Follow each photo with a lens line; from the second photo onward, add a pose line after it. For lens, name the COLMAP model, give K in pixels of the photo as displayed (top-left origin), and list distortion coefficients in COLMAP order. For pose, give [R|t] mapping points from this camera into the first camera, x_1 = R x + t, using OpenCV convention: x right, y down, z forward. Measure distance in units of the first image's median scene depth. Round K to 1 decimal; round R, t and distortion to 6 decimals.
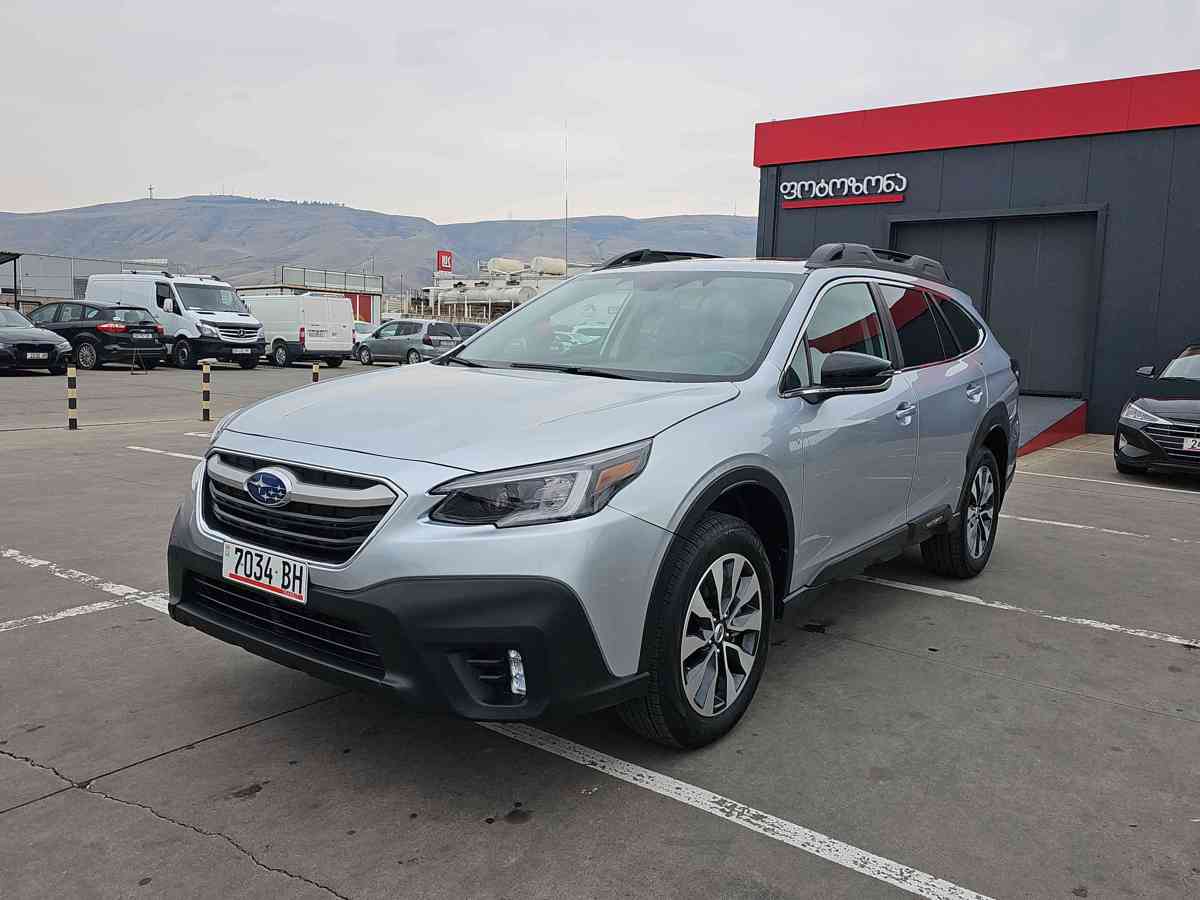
lens RADIAL K [[912.2, 0, 600.0], [0, 912.2, 450.0], [0, 0, 1]] dist [0.105631, -0.001896]
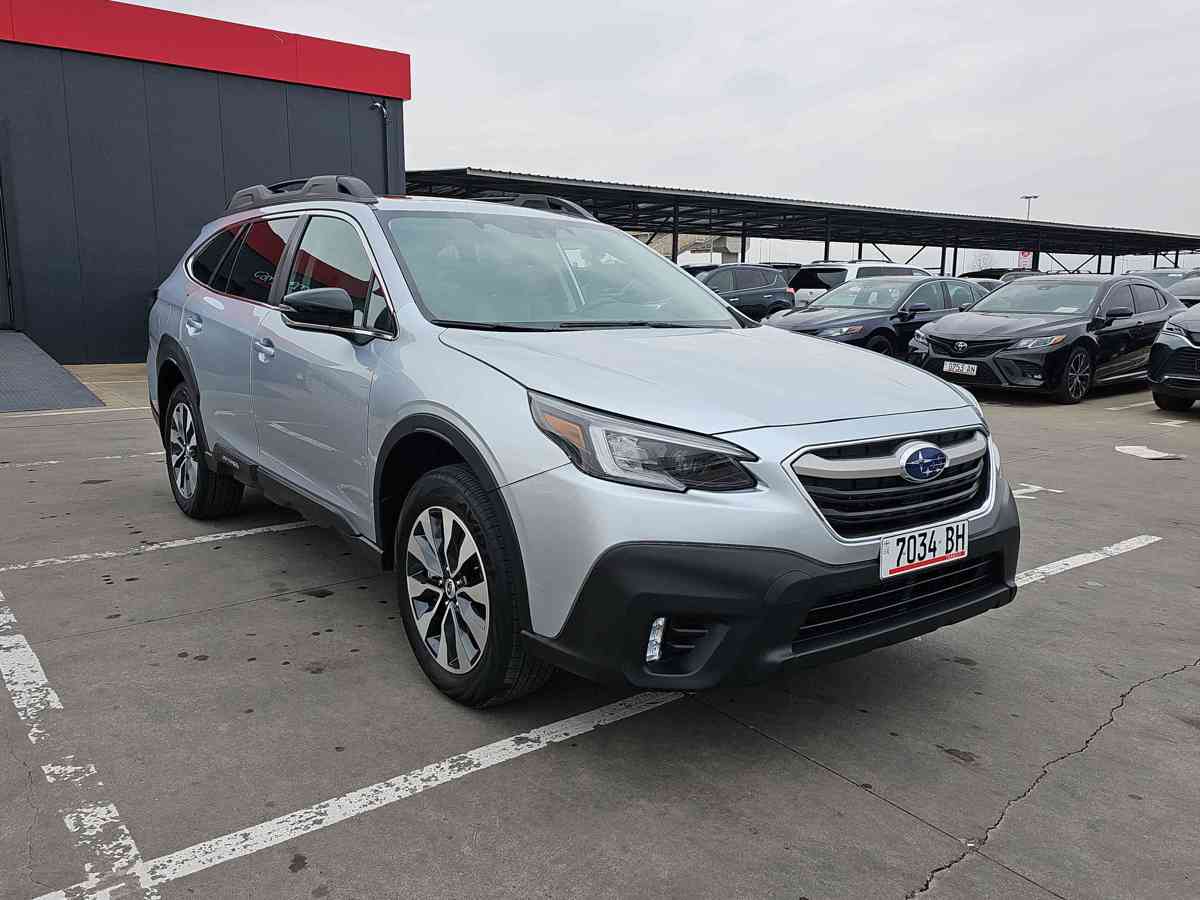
lens RADIAL K [[912.2, 0, 600.0], [0, 912.2, 450.0], [0, 0, 1]] dist [0.105631, -0.001896]
pose [[0.283259, -0.196992, 0.938594, -1.356207], [0.122605, 0.978085, 0.168279, -0.176160], [-0.951174, 0.067410, 0.301203, 1.029518]]
